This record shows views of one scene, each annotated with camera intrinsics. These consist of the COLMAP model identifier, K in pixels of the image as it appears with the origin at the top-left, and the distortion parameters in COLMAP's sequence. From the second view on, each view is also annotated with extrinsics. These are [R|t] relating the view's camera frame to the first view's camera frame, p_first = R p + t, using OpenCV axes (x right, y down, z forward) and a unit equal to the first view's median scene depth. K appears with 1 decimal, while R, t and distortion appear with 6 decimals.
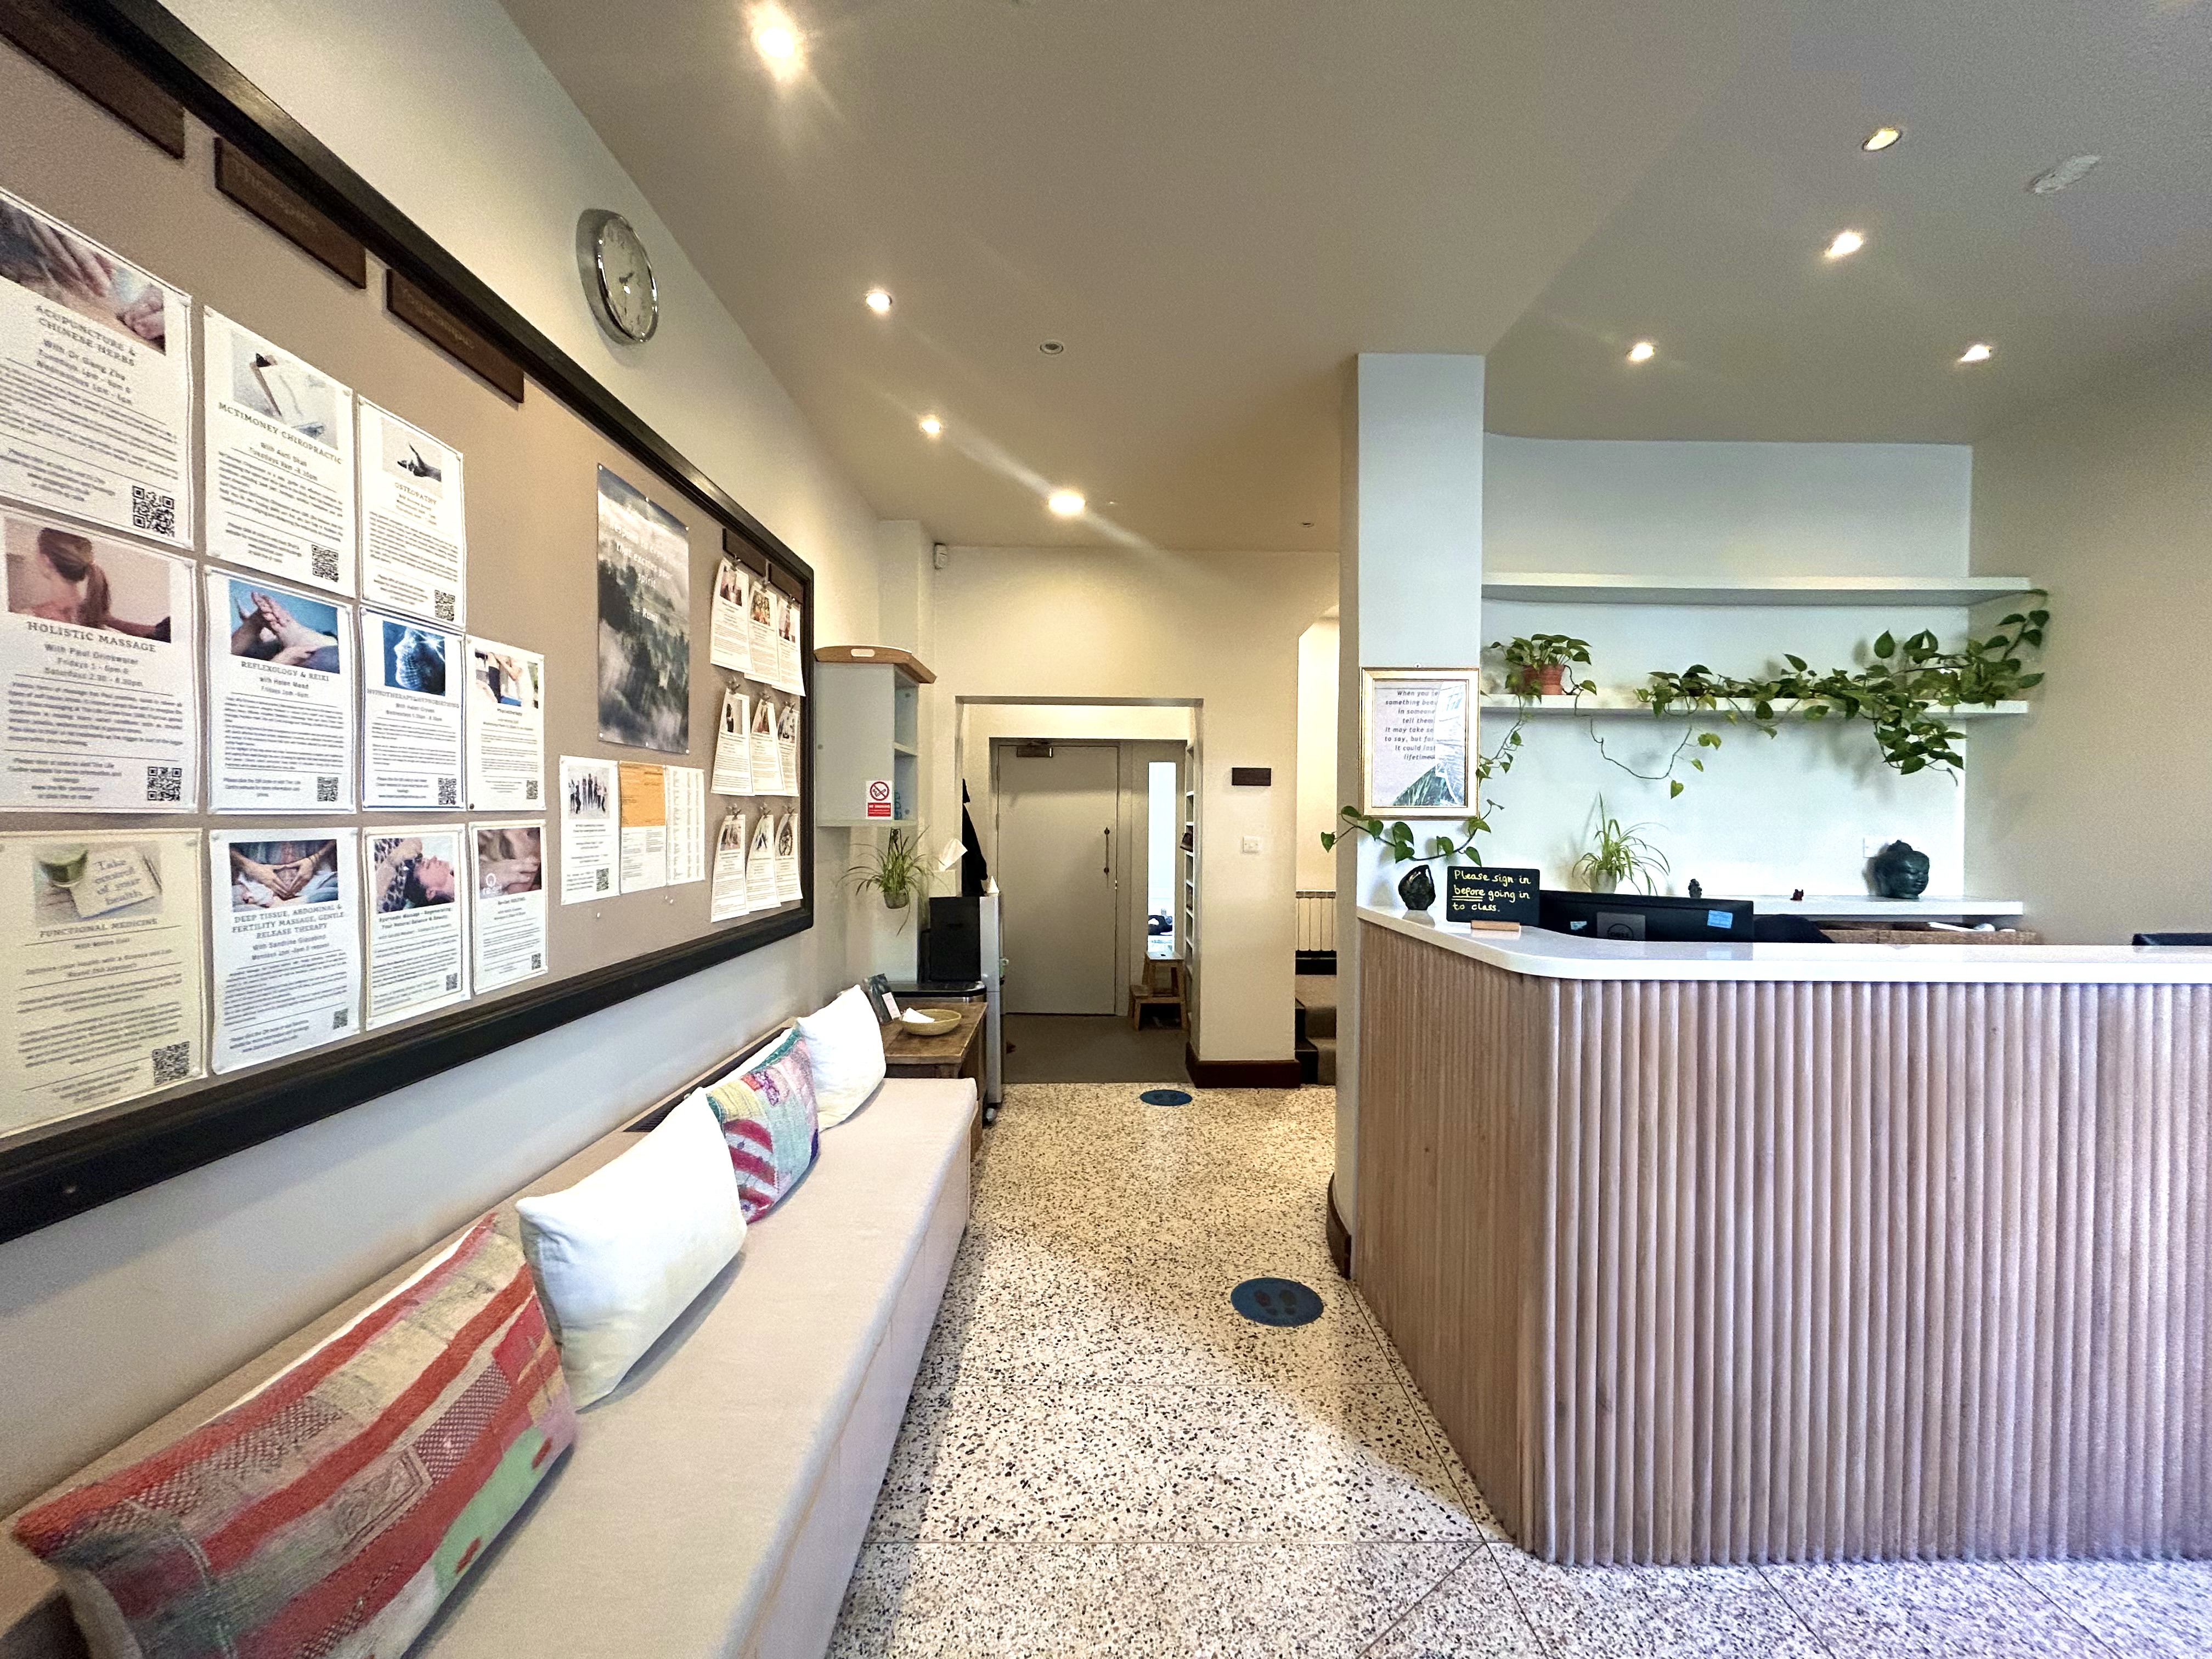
lens RADIAL K [[887.9, 0, 1106.5], [0, 887.9, 825.1], [0, 0, 1]] dist [0.001120, 0.000517]
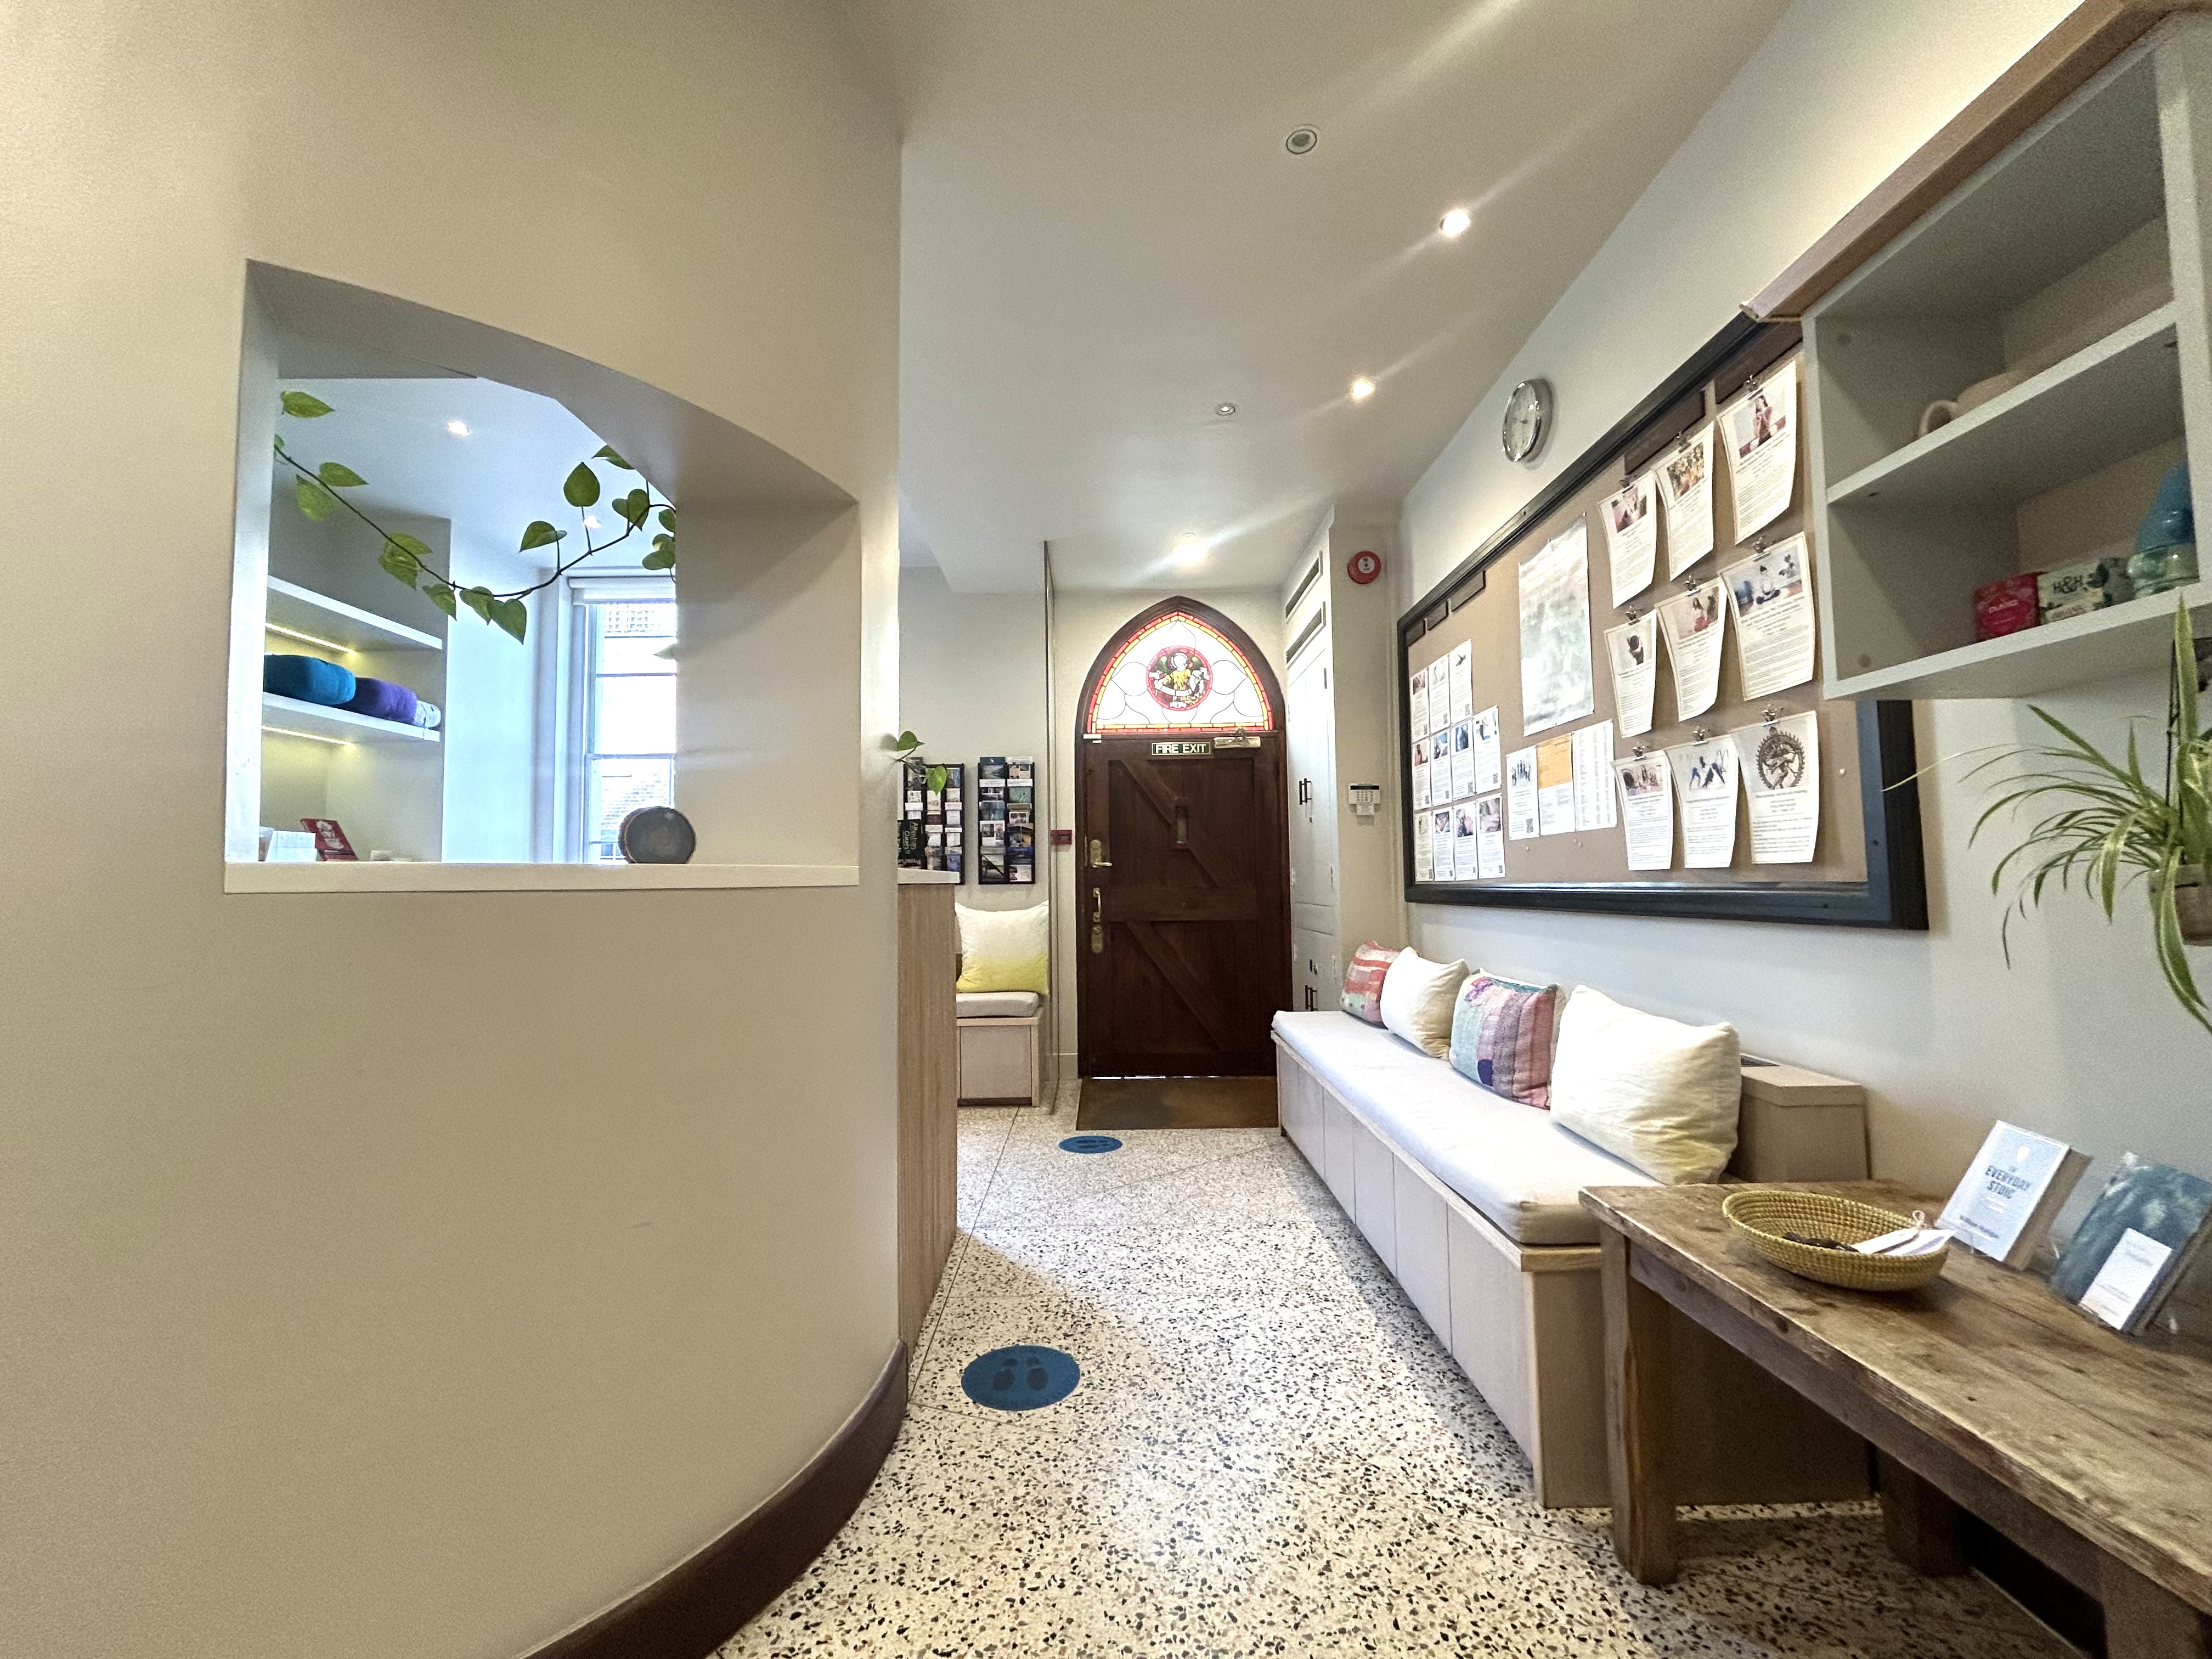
lens RADIAL K [[887.9, 0, 1102.7], [0, 887.9, 828.6], [0, 0, 1]] dist [0.001120, 0.000517]
pose [[-0.999938, 0.007719, 0.008076, 0.105501], [0.007266, 0.998471, -0.054790, 0.097975], [-0.008486, -0.054728, -0.998465, 1.713515]]
